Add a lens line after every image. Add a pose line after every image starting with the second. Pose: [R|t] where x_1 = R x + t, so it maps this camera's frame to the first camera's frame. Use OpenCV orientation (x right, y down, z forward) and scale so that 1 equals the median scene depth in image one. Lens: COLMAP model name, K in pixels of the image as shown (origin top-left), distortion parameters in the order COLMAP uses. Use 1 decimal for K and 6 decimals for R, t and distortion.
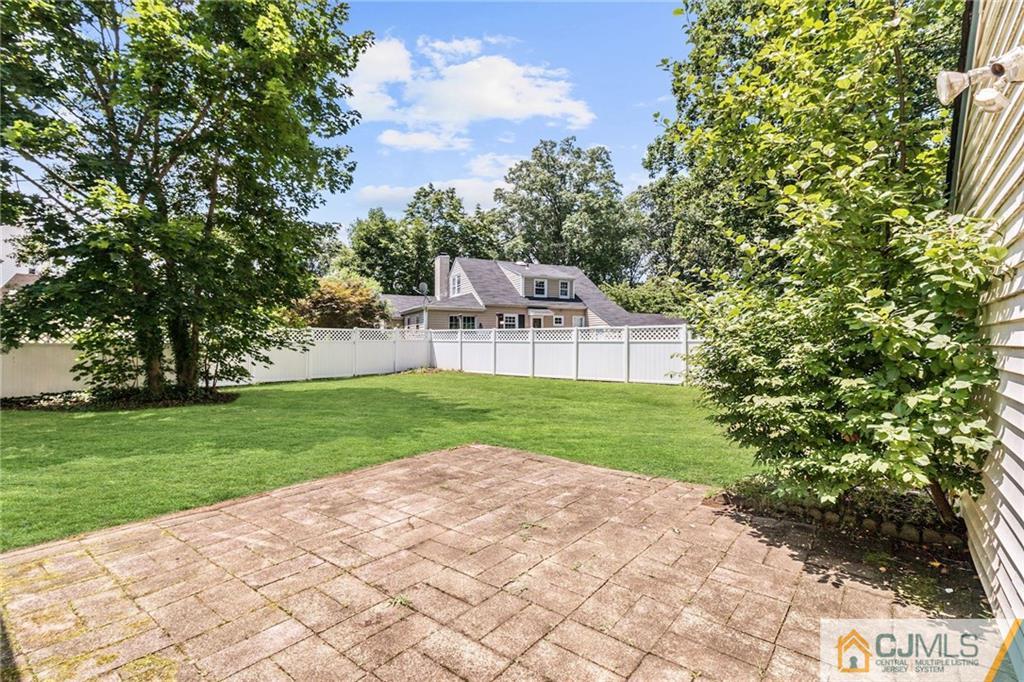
lens RADIAL K [[466.0, 0, 512.0], [0, 466.0, 341.0], [0, 0, 1]] dist [-0.000867, 0.000017]
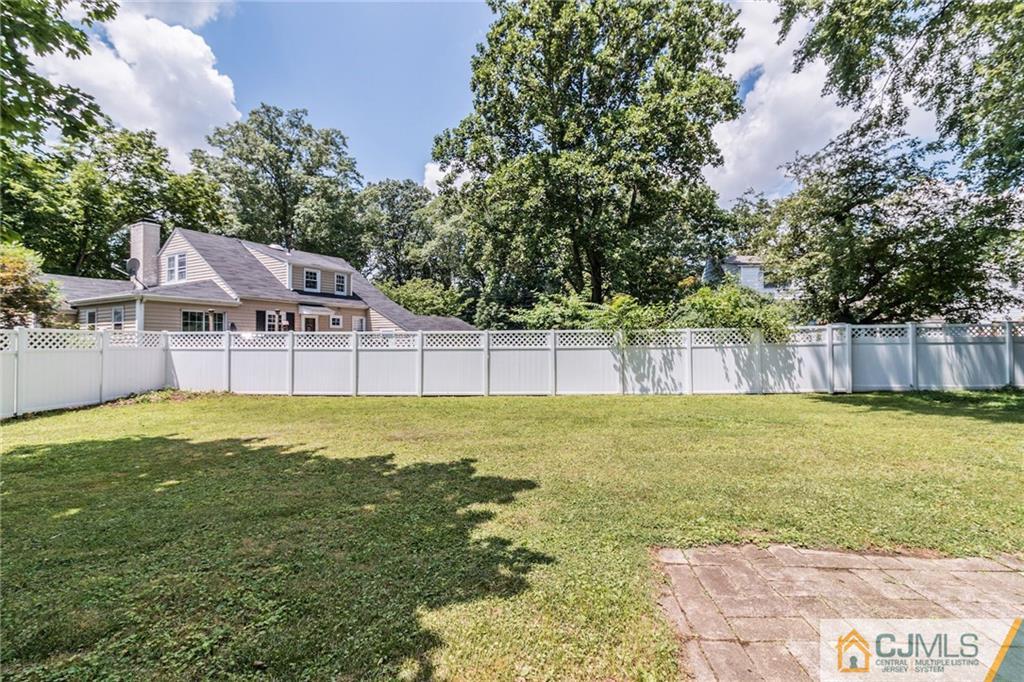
lens RADIAL K [[474.5, 0, 510.1], [0, 474.5, 329.4], [0, 0, 1]] dist [0.002874, 0.000240]
pose [[0.820891, 0.013265, 0.570931, -0.119408], [0.004123, 0.999567, -0.029151, -0.004589], [-0.571070, 0.026284, 0.820481, 0.140152]]
